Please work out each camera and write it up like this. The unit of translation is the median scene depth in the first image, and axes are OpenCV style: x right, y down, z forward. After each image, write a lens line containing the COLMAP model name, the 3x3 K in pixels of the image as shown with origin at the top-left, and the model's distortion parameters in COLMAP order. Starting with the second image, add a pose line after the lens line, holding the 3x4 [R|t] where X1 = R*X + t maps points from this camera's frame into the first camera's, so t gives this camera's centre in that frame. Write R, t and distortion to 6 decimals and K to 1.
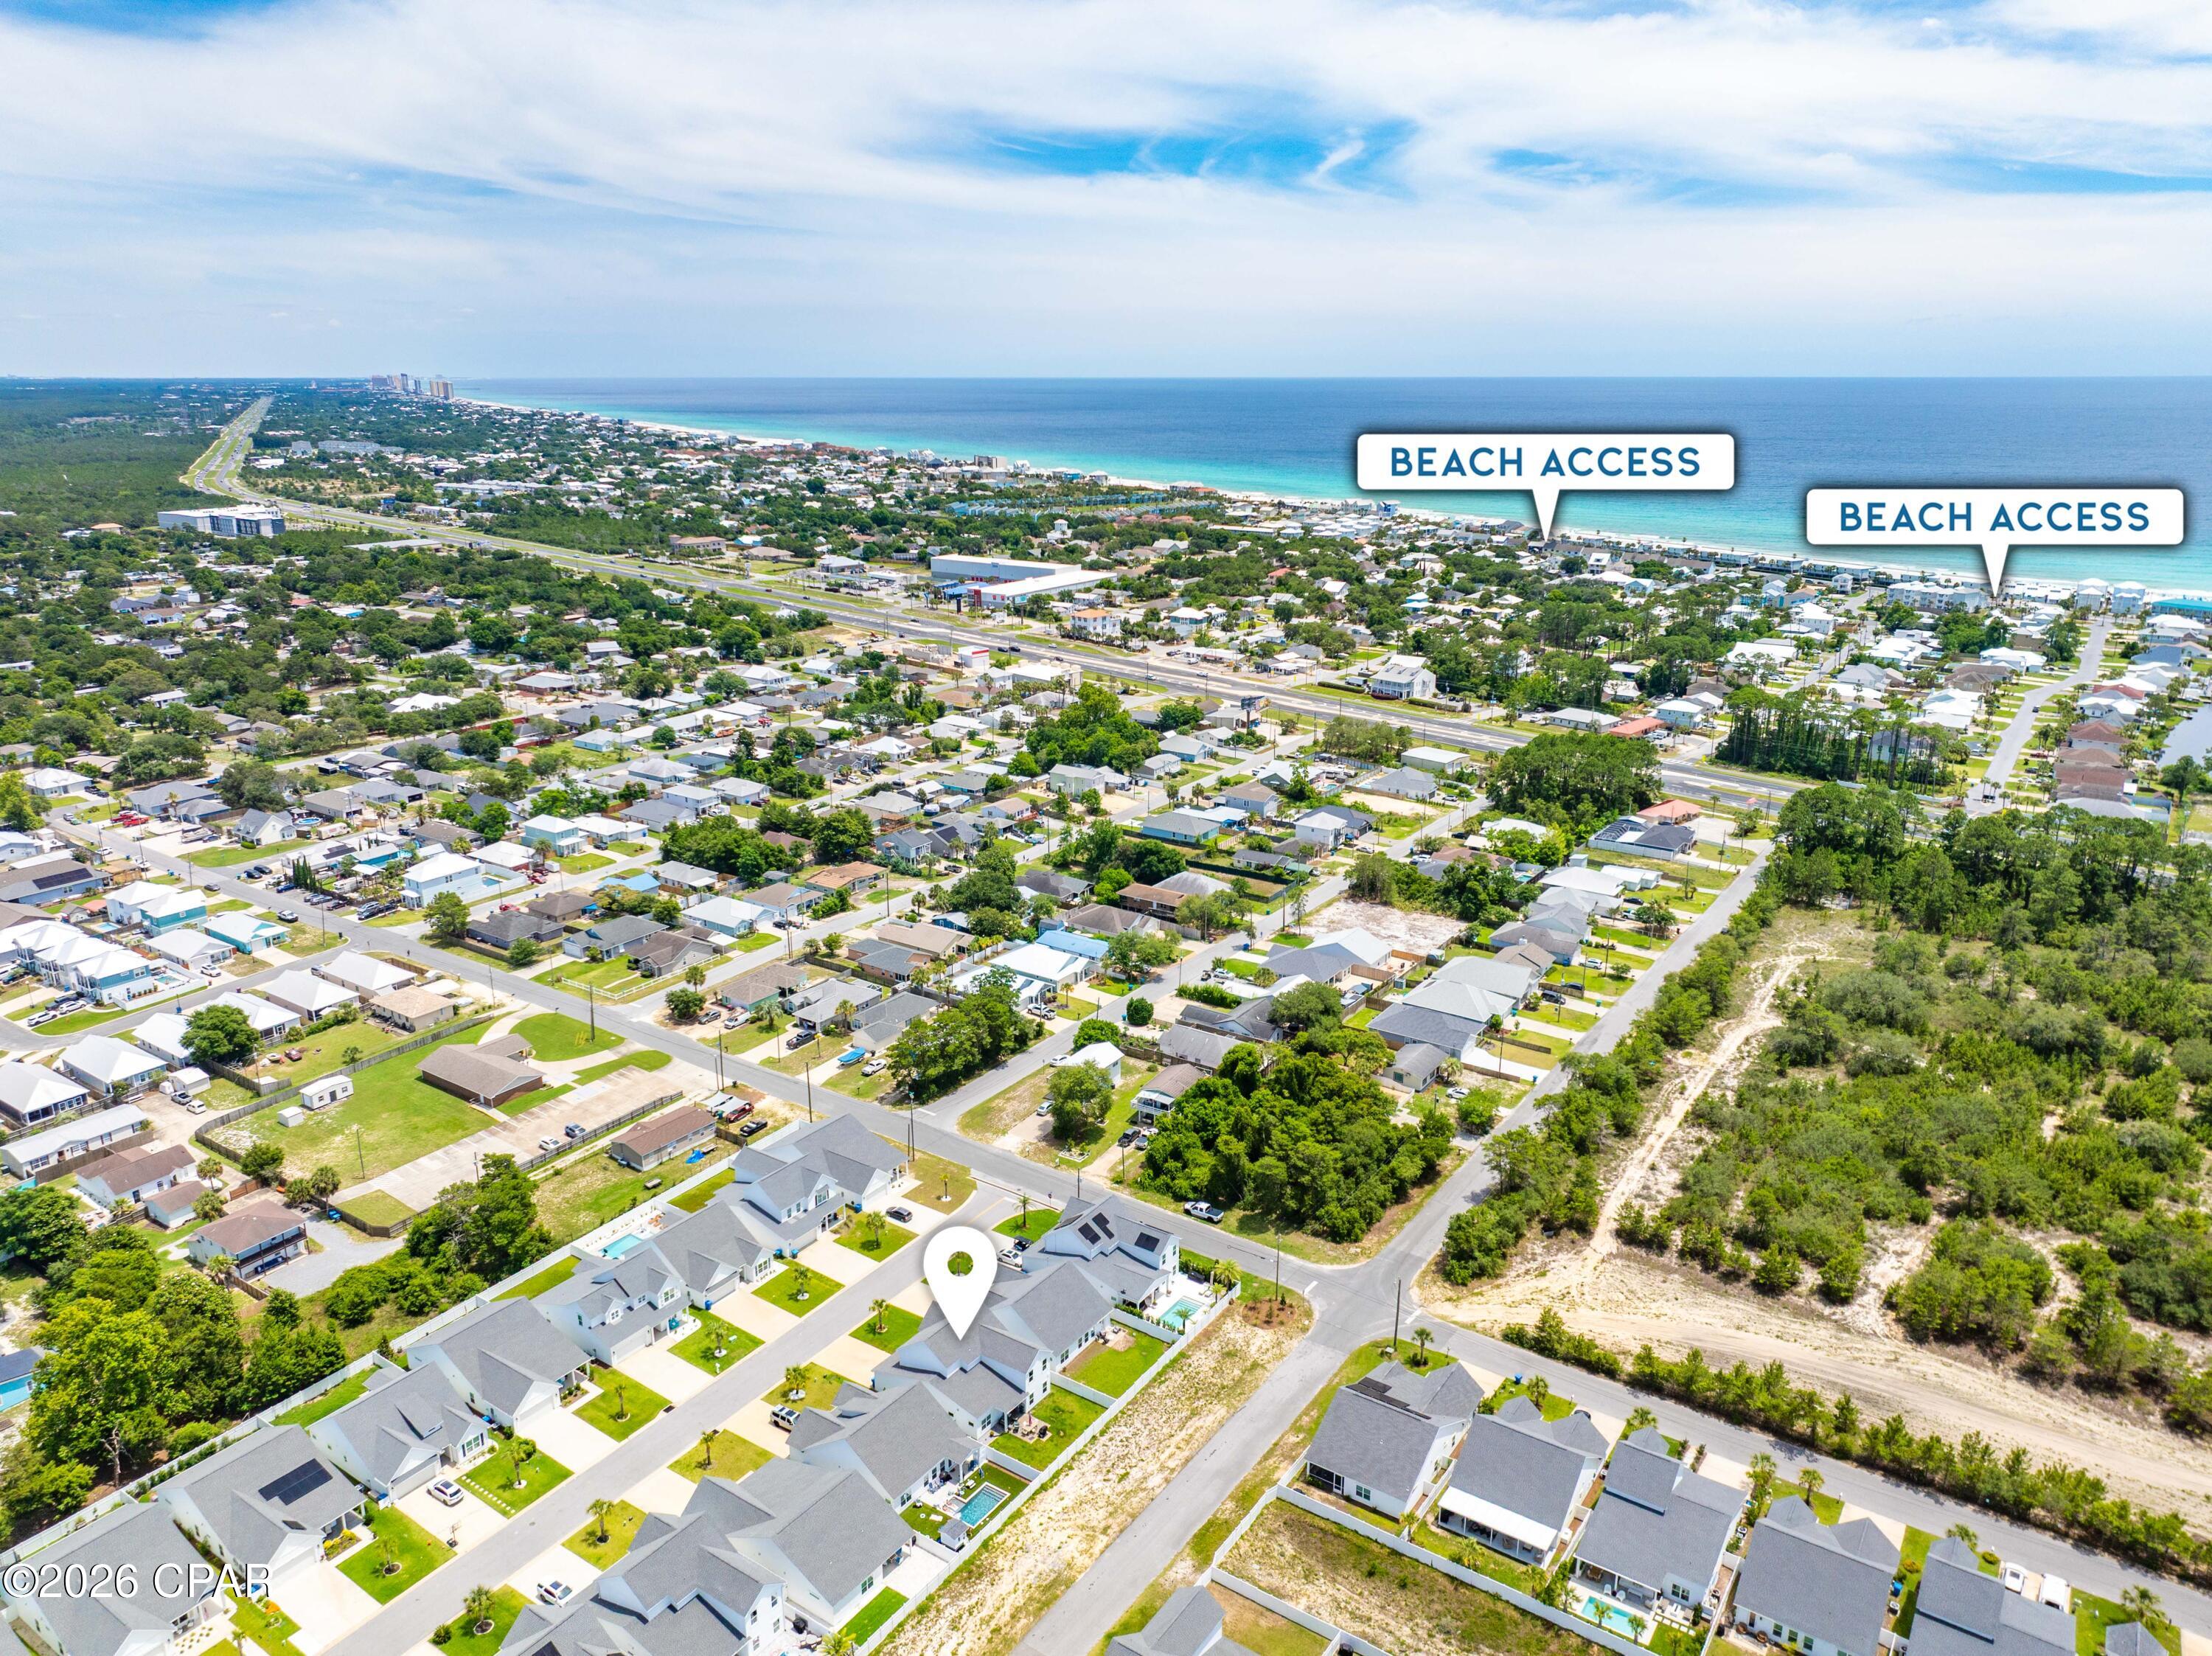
lens RADIAL K [[1530.5, 0, 1120.4], [0, 1530.5, 827.7], [0, 0, 1]] dist [0.006688, -0.008819]
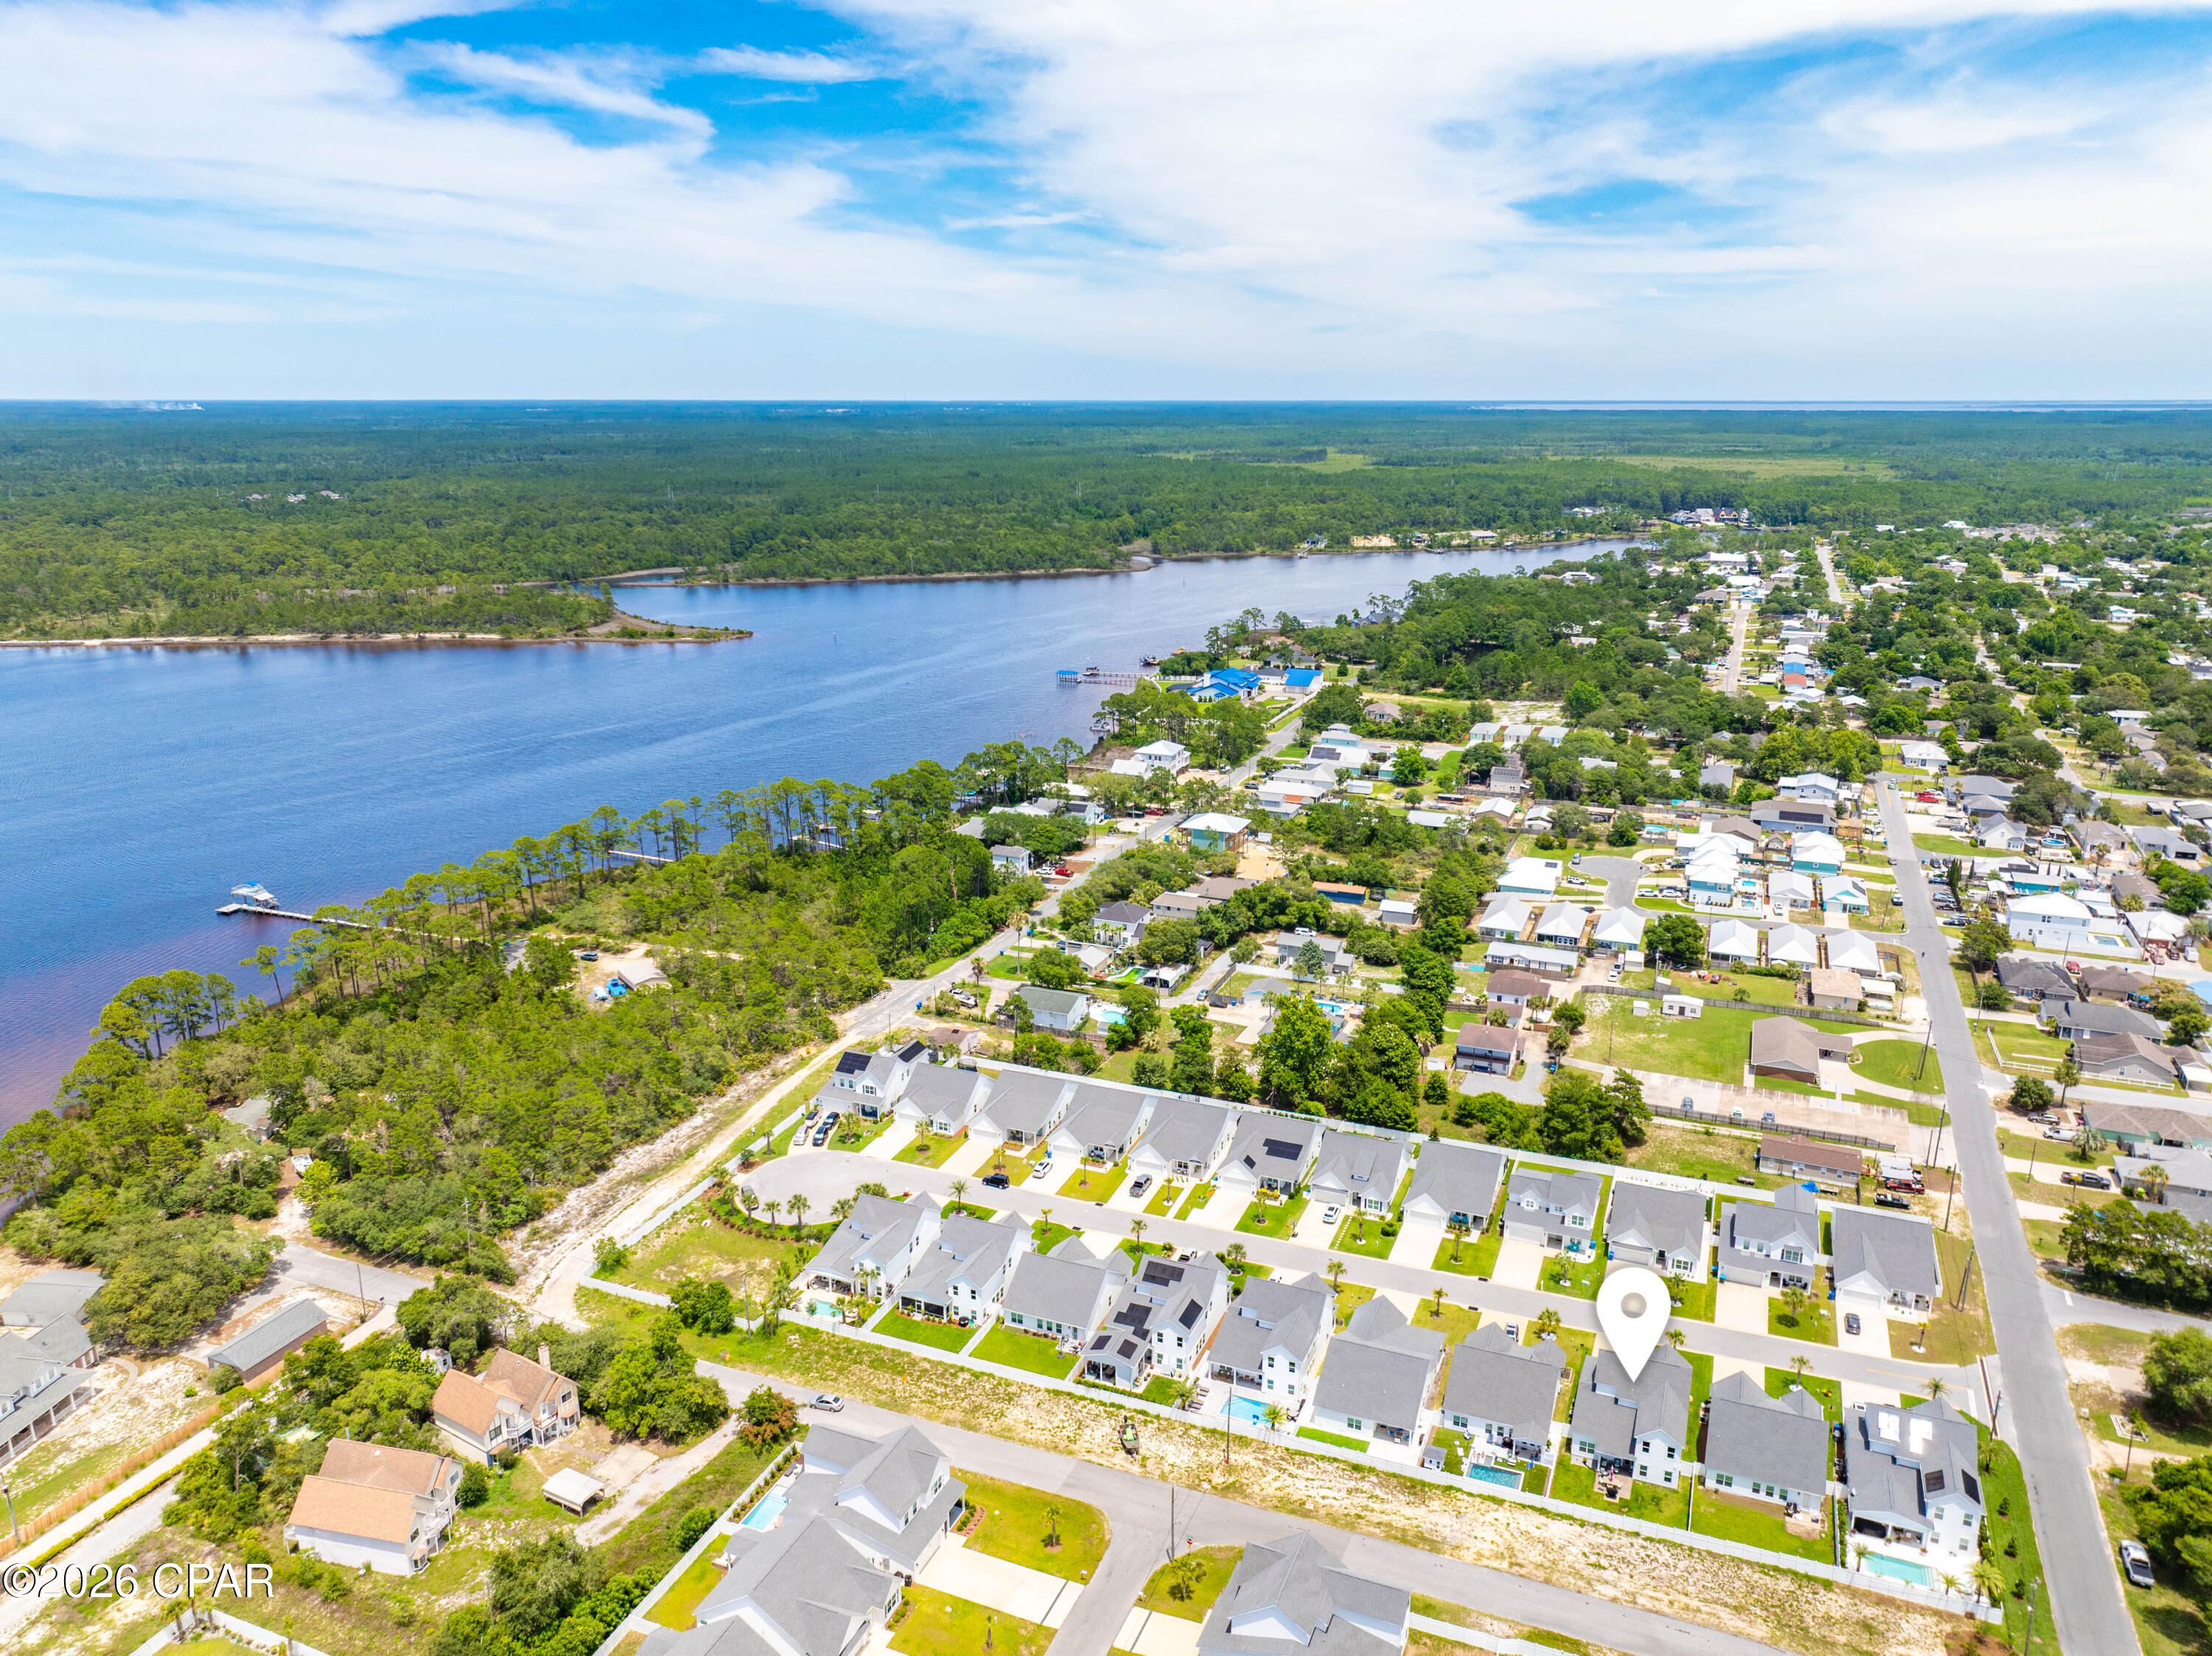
lens RADIAL K [[1590.2, 0, 1106.0], [0, 1590.2, 828.0], [0, 0, 1]] dist [-0.003228, -0.003306]
pose [[0.197310, 0.258490, -0.945649, 0.405027], [-0.279359, 0.939444, 0.198505, -0.057839], [0.939695, 0.225008, 0.257573, 0.202421]]
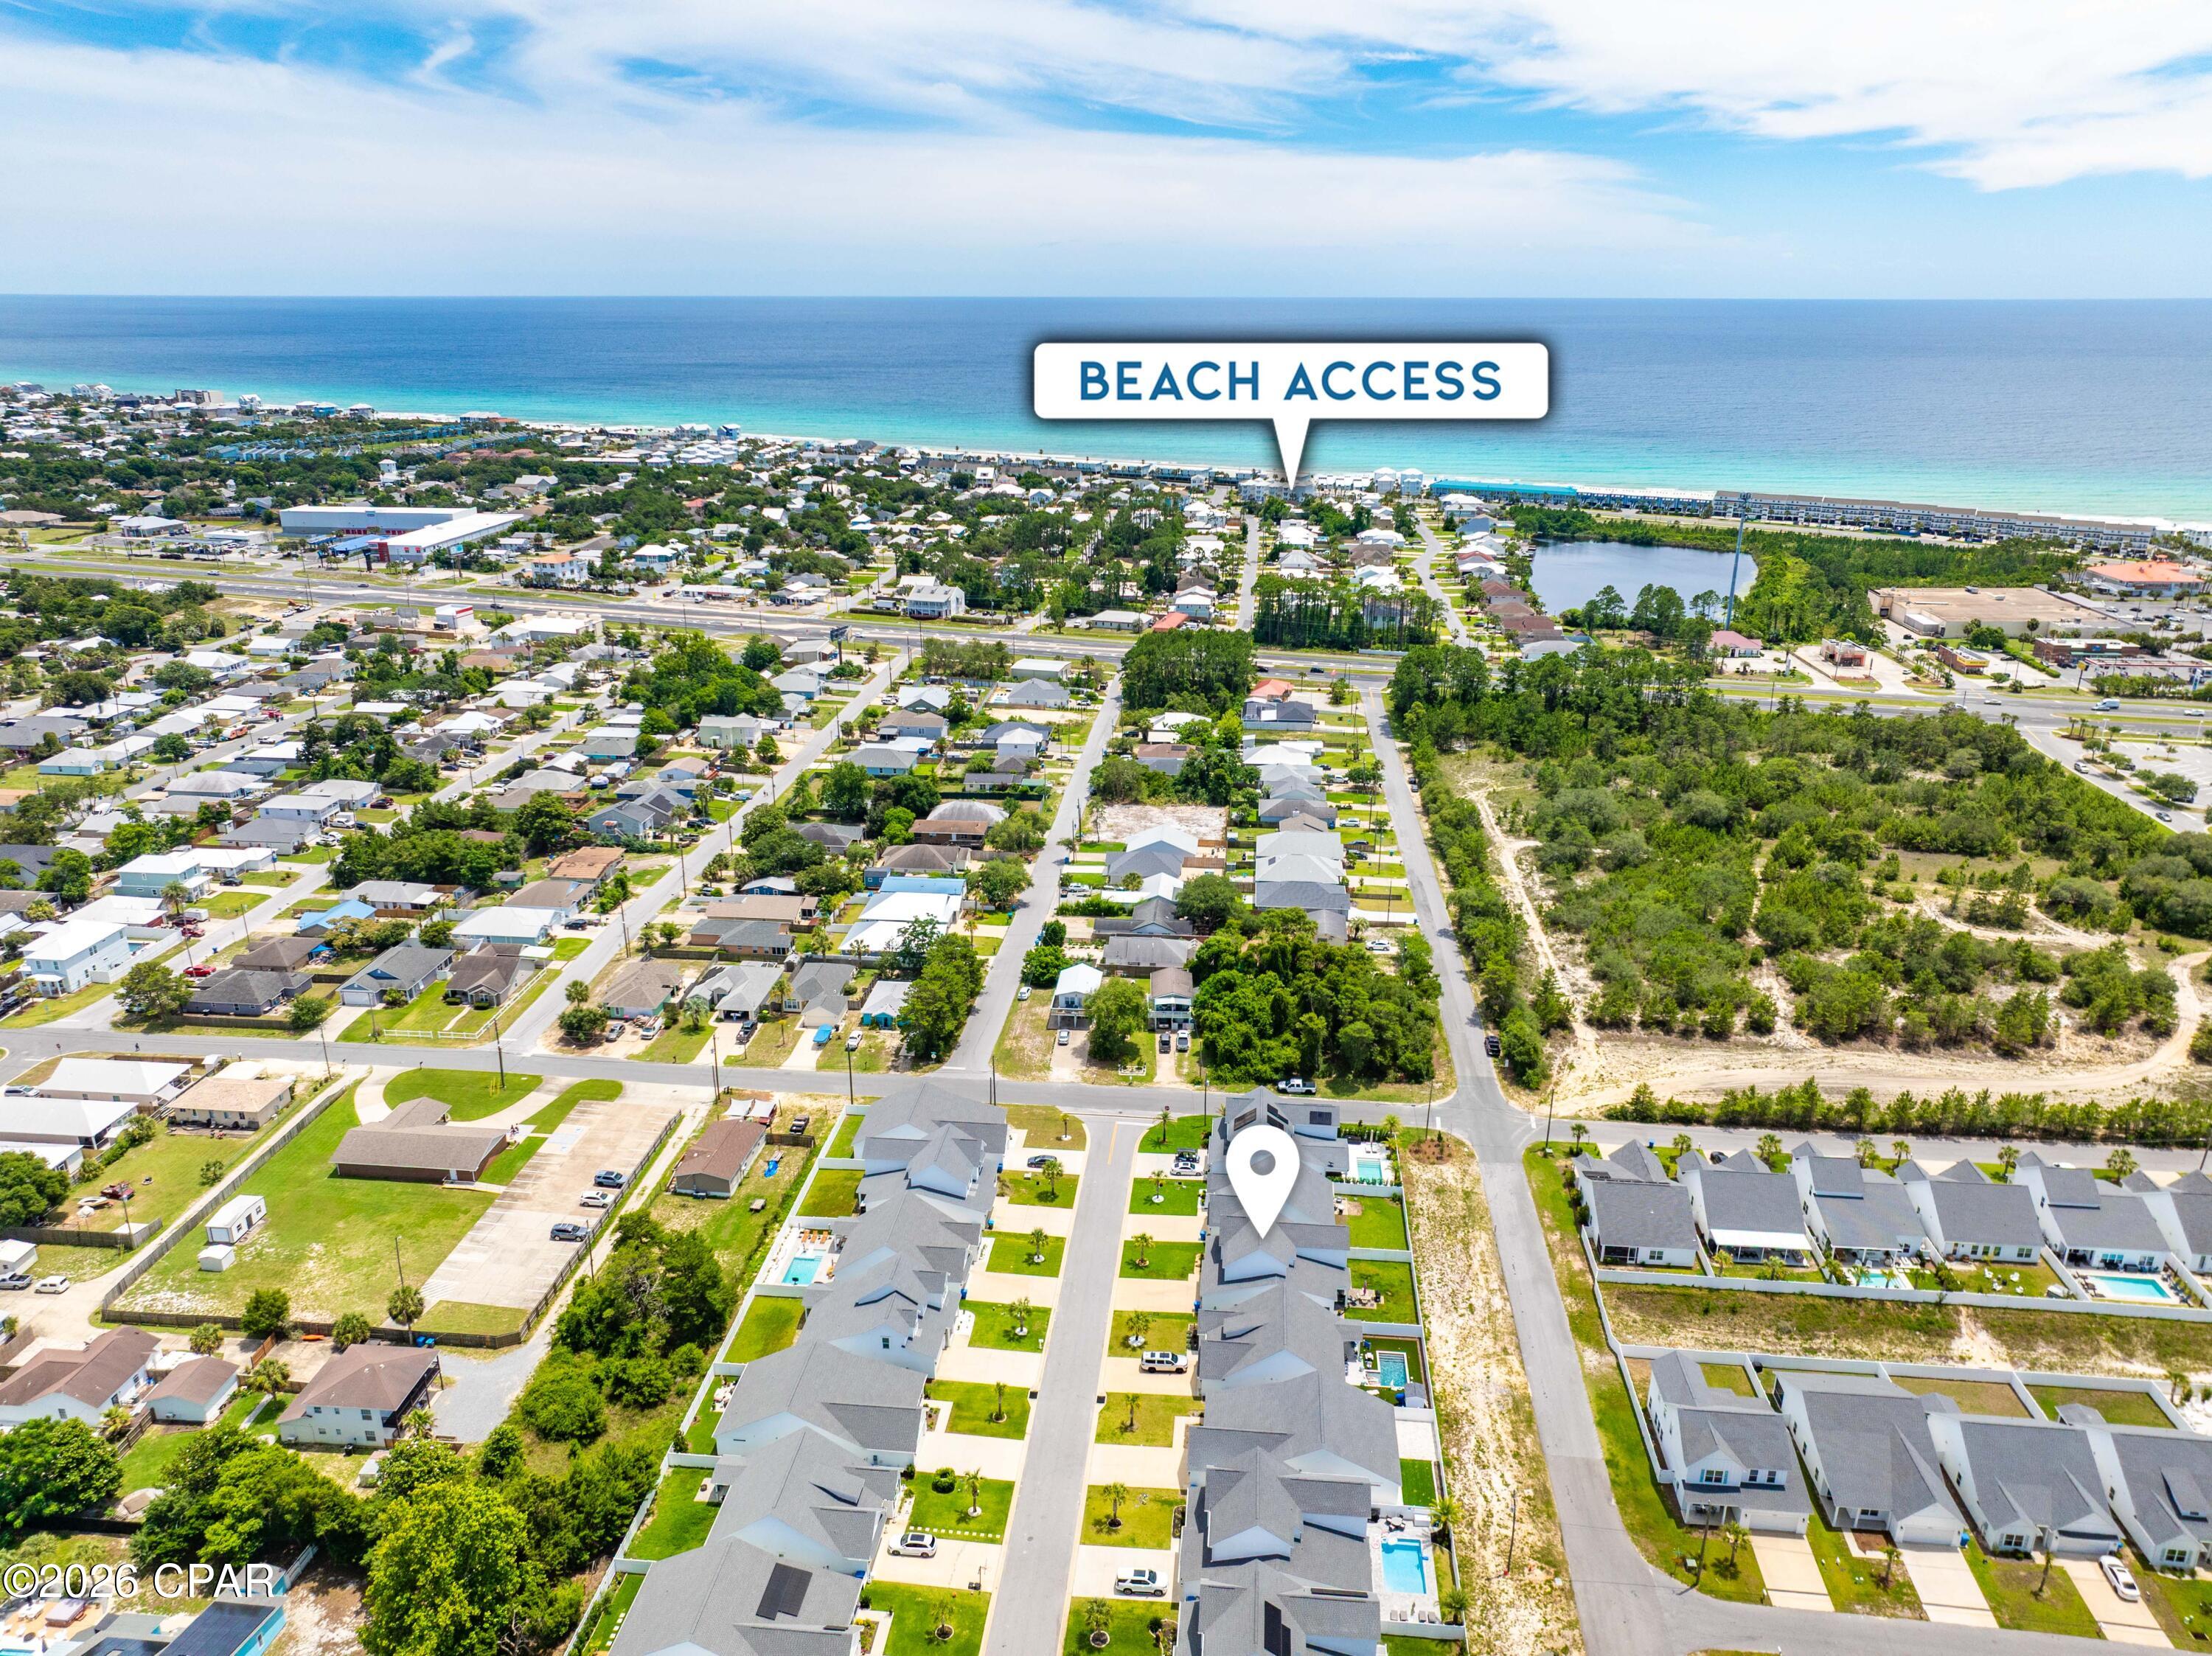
lens RADIAL K [[1530.5, 0, 1120.4], [0, 1530.5, 827.7], [0, 0, 1]] dist [0.006688, -0.008819]
pose [[0.874036, -0.156561, 0.459946, -0.366452], [0.134605, 0.987633, 0.080391, -0.021992], [-0.466844, -0.008354, 0.884300, 0.079847]]
